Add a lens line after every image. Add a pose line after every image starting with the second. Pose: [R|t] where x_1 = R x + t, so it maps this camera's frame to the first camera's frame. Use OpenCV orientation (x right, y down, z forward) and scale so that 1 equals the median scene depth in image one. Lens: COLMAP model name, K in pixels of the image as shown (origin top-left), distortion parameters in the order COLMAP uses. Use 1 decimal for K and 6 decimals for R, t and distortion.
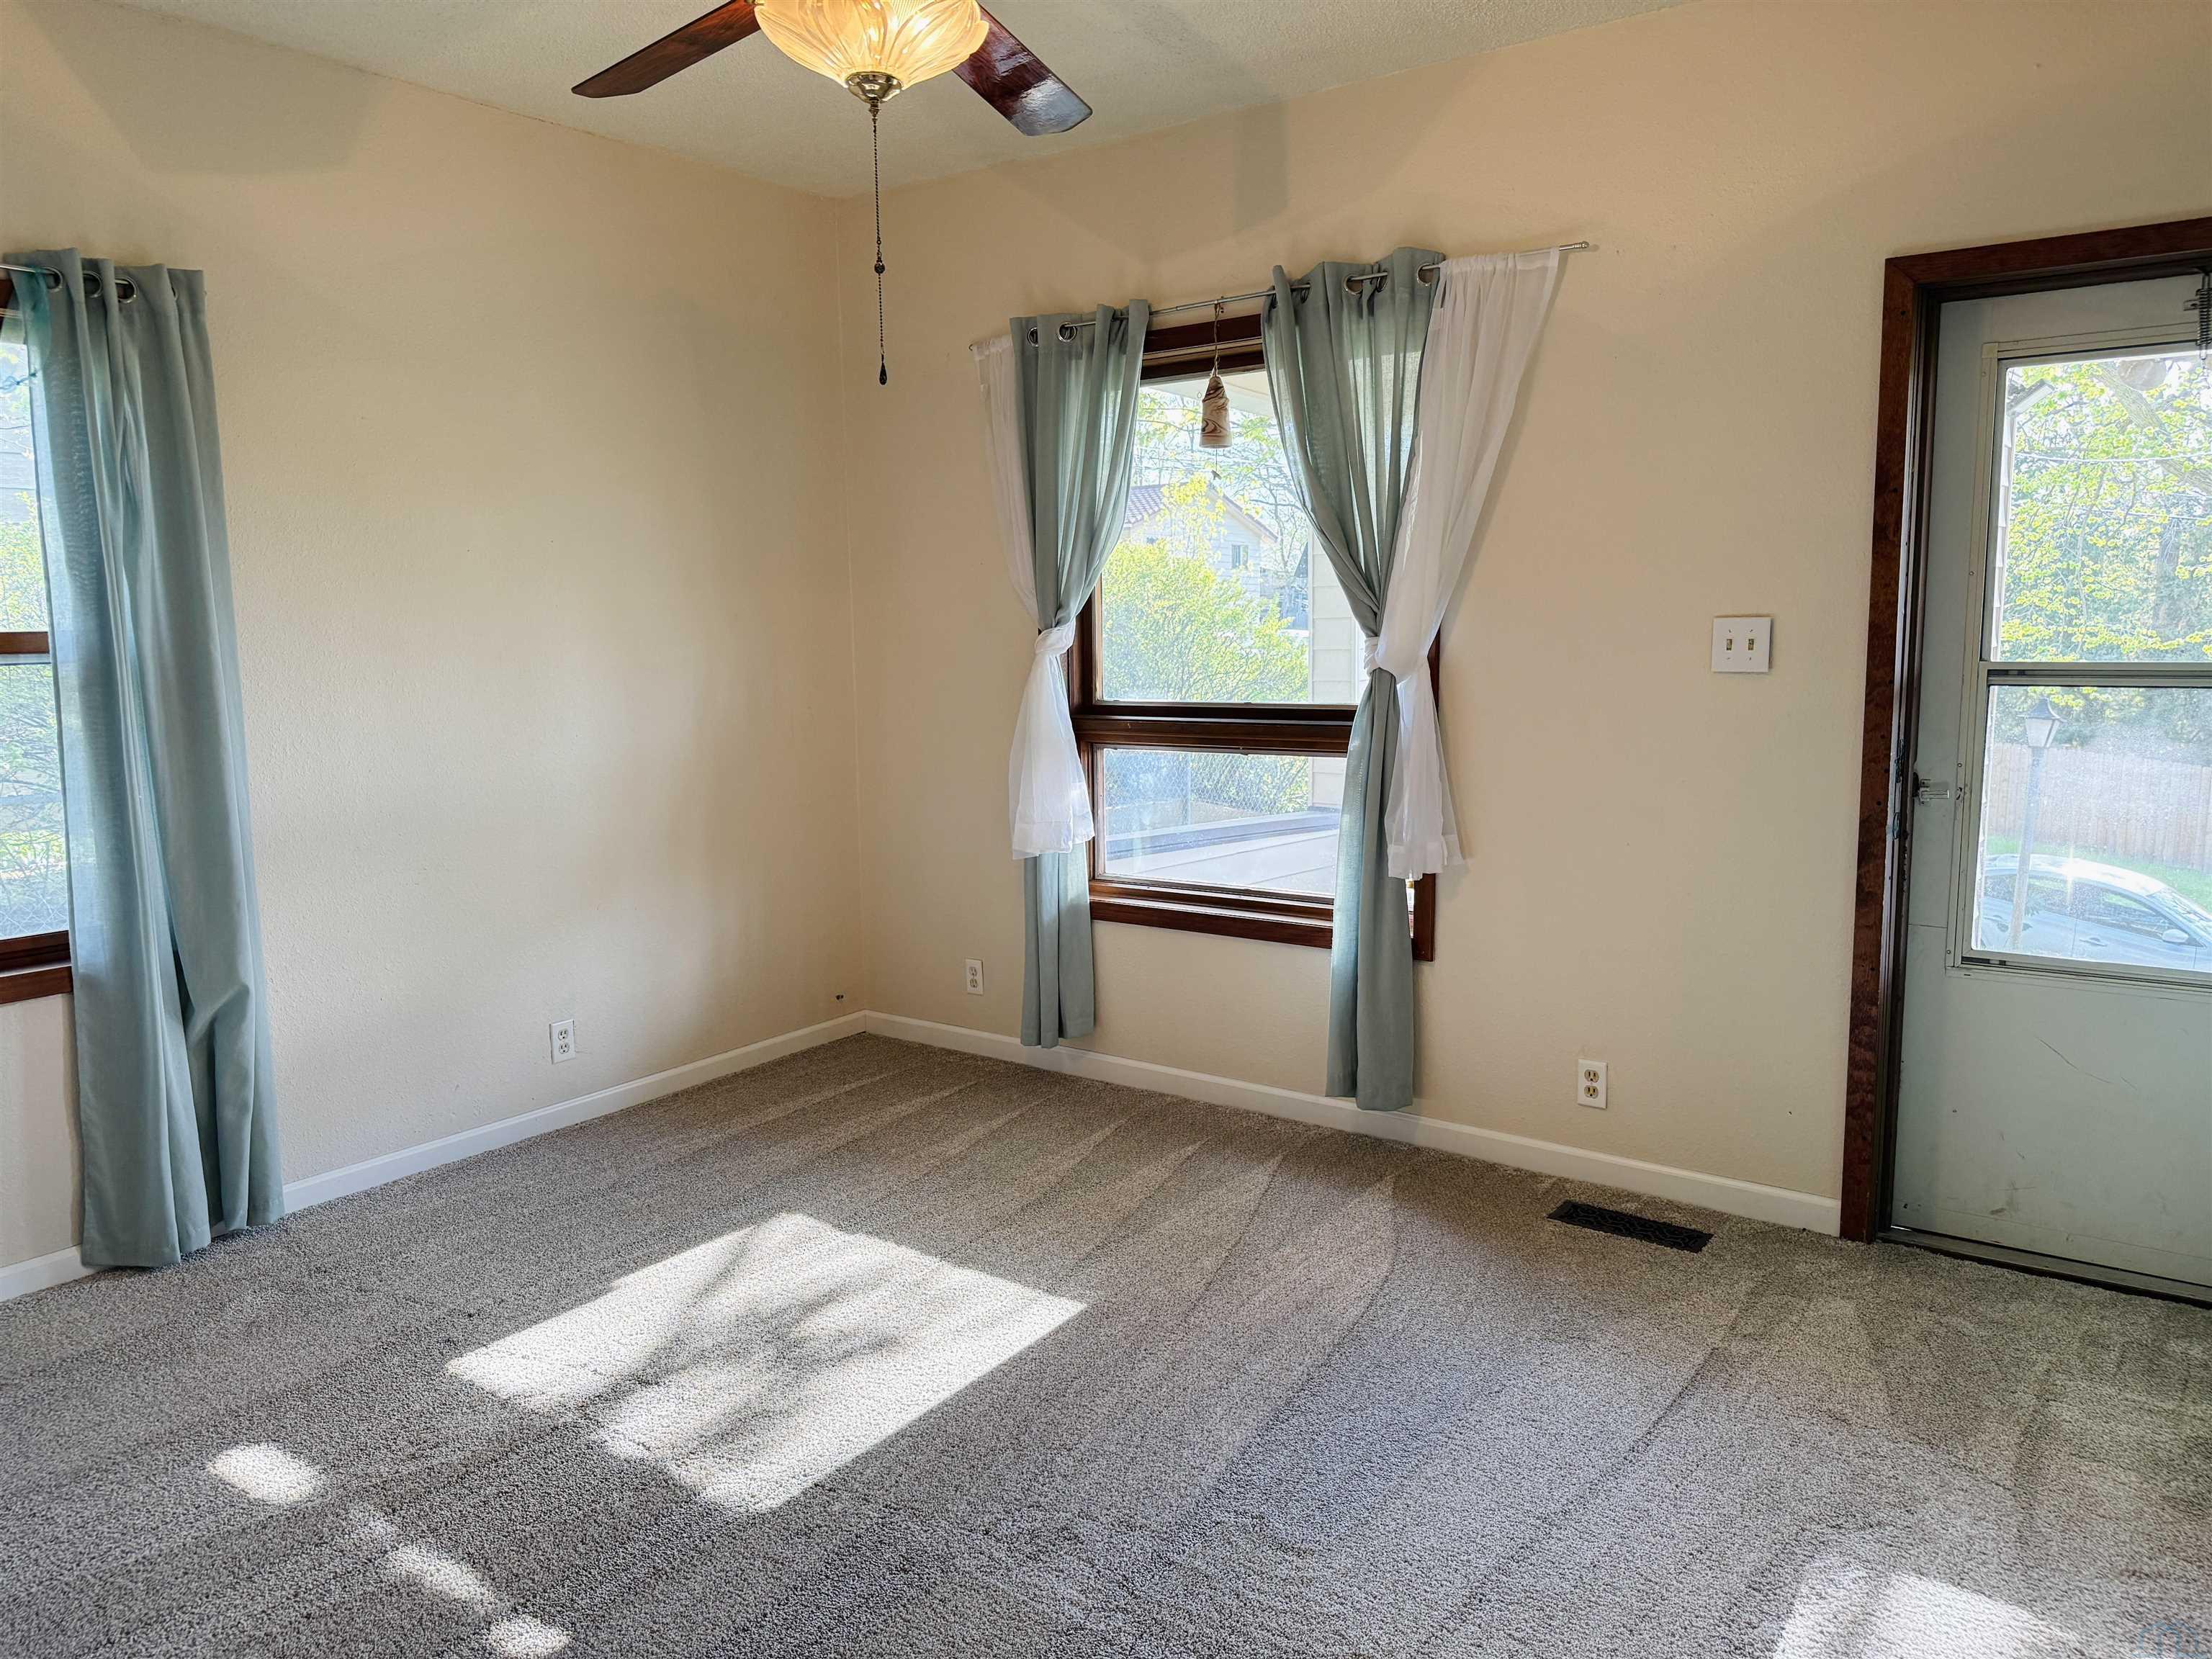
lens RADIAL K [[1598.3, 0, 1095.3], [0, 1598.3, 831.7], [0, 0, 1]] dist [0.081428, -0.099912]
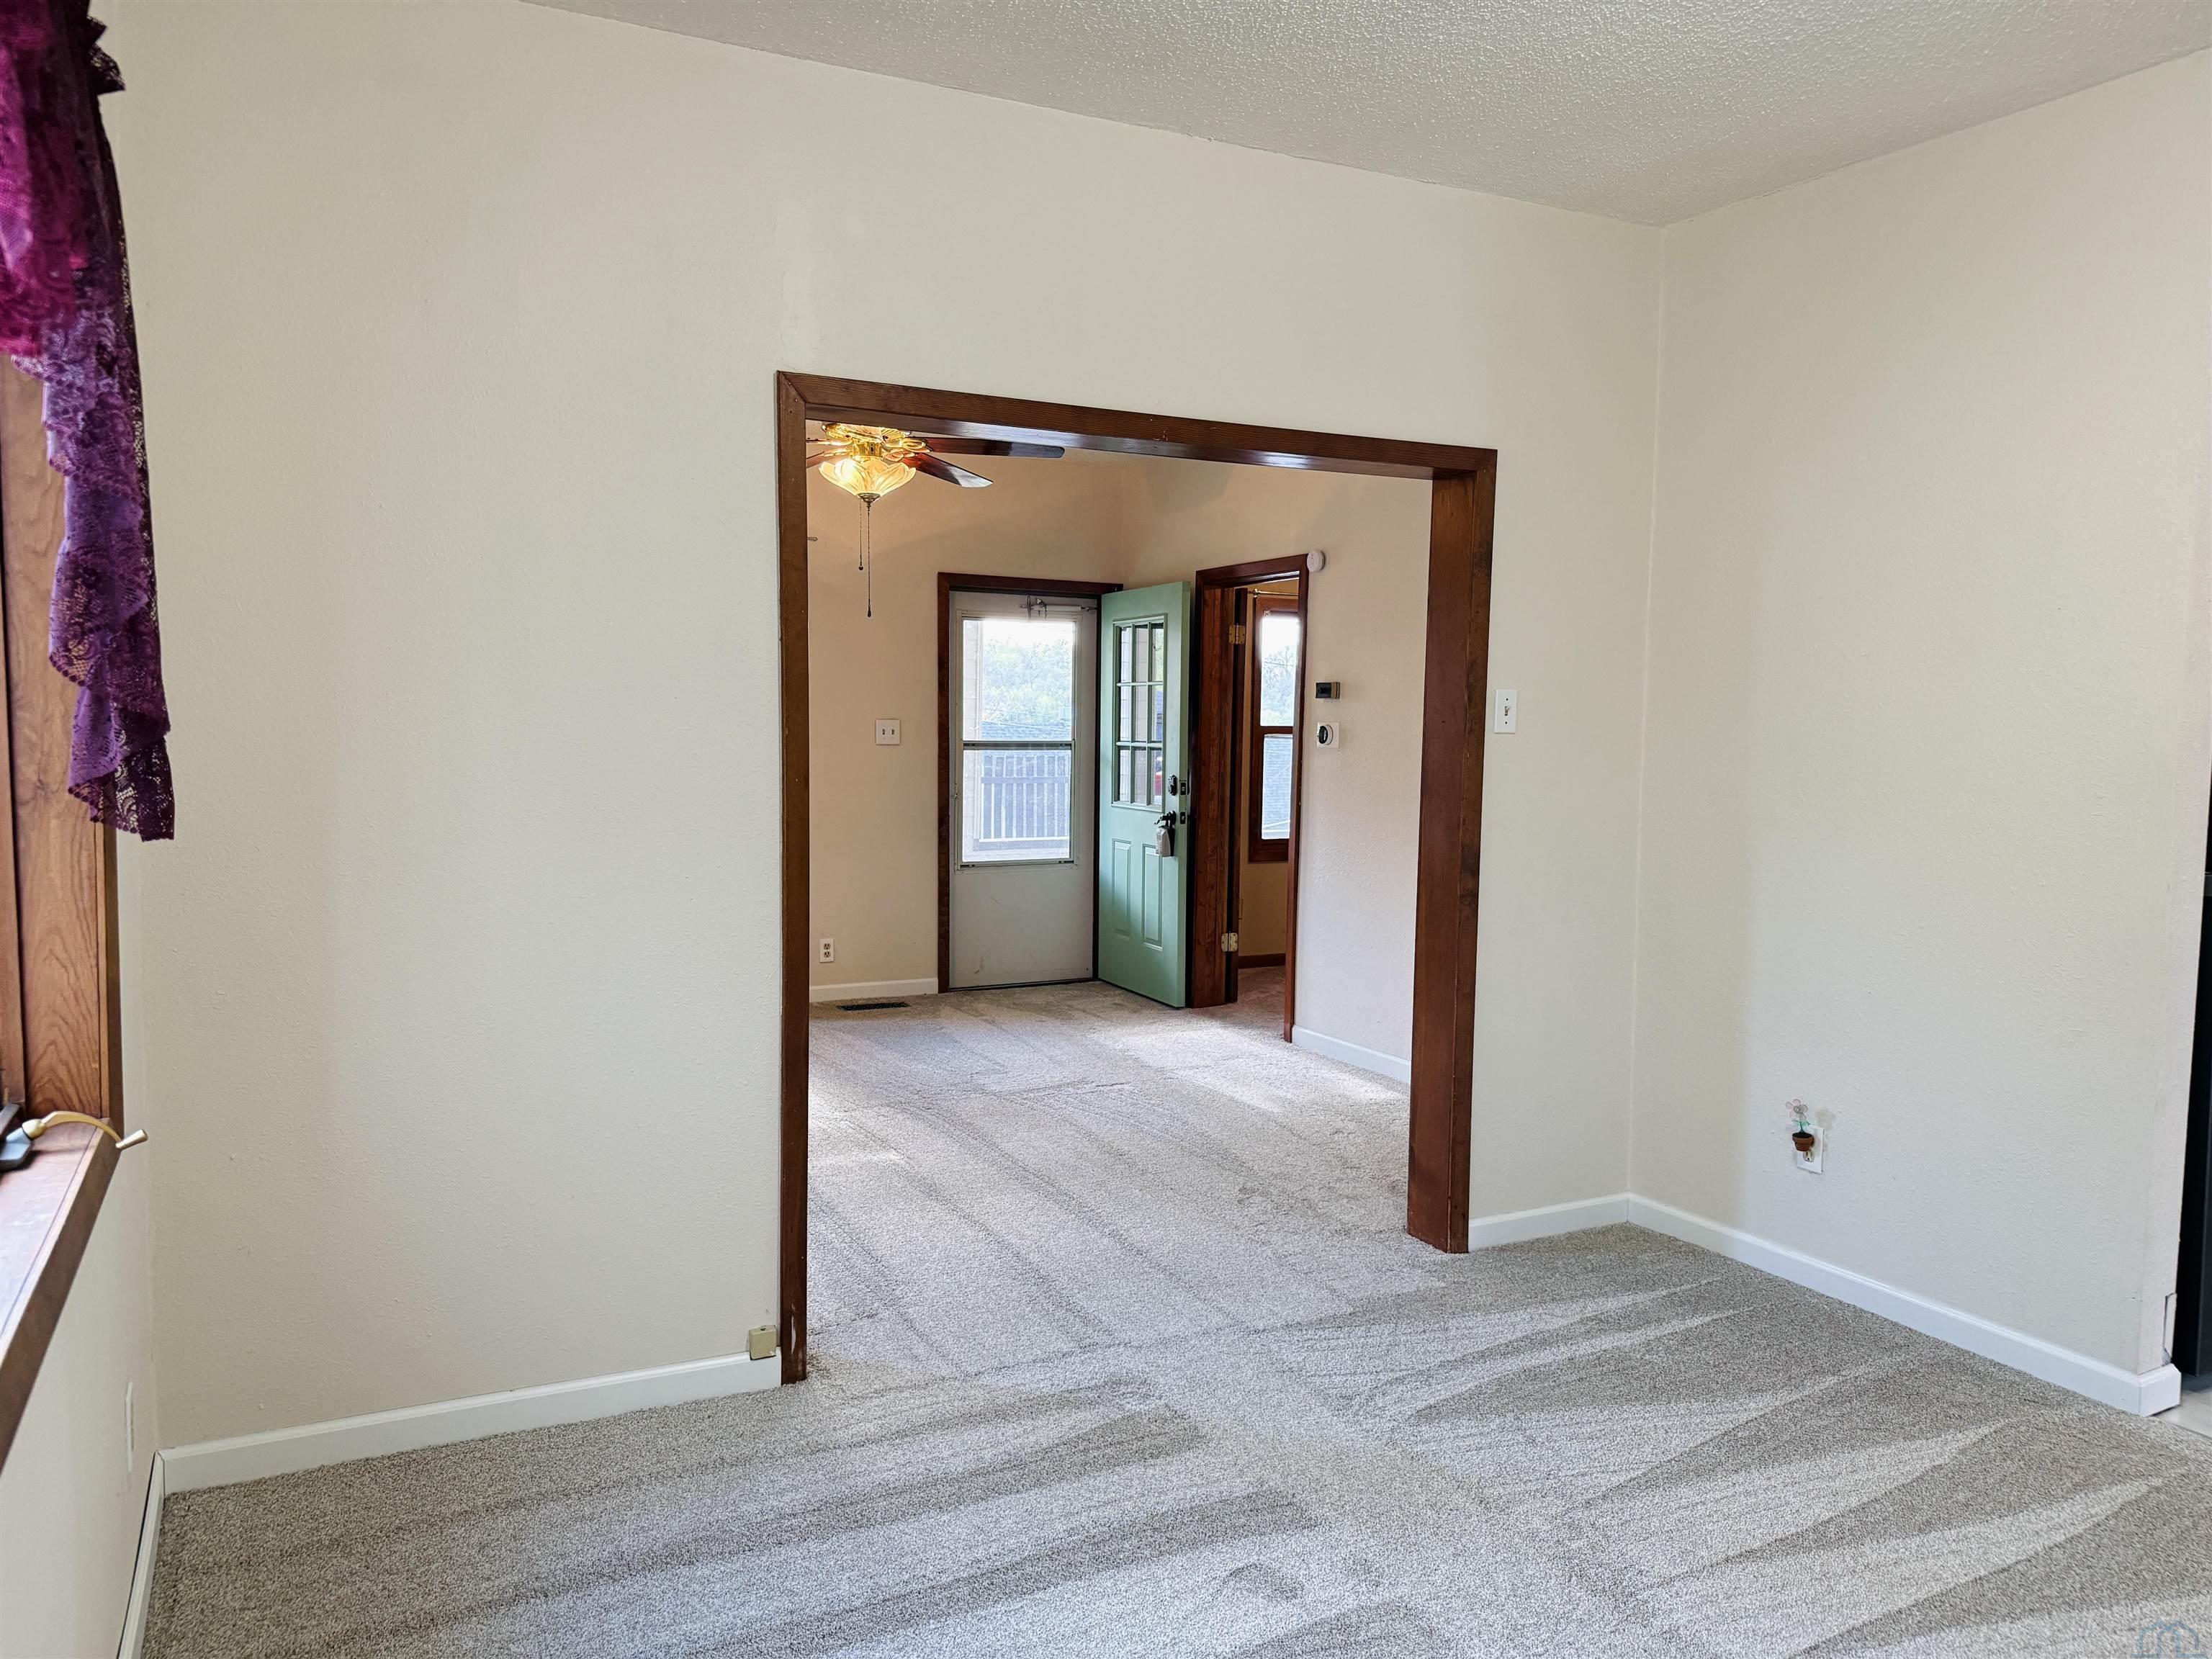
lens RADIAL K [[1598.3, 0, 1095.3], [0, 1598.3, 831.7], [0, 0, 1]] dist [0.081428, -0.099912]
pose [[0.433518, -0.045529, 0.899994, -1.443065], [0.089739, 0.995940, 0.007157, 0.028631], [-0.896666, 0.077662, 0.435843, -0.184180]]
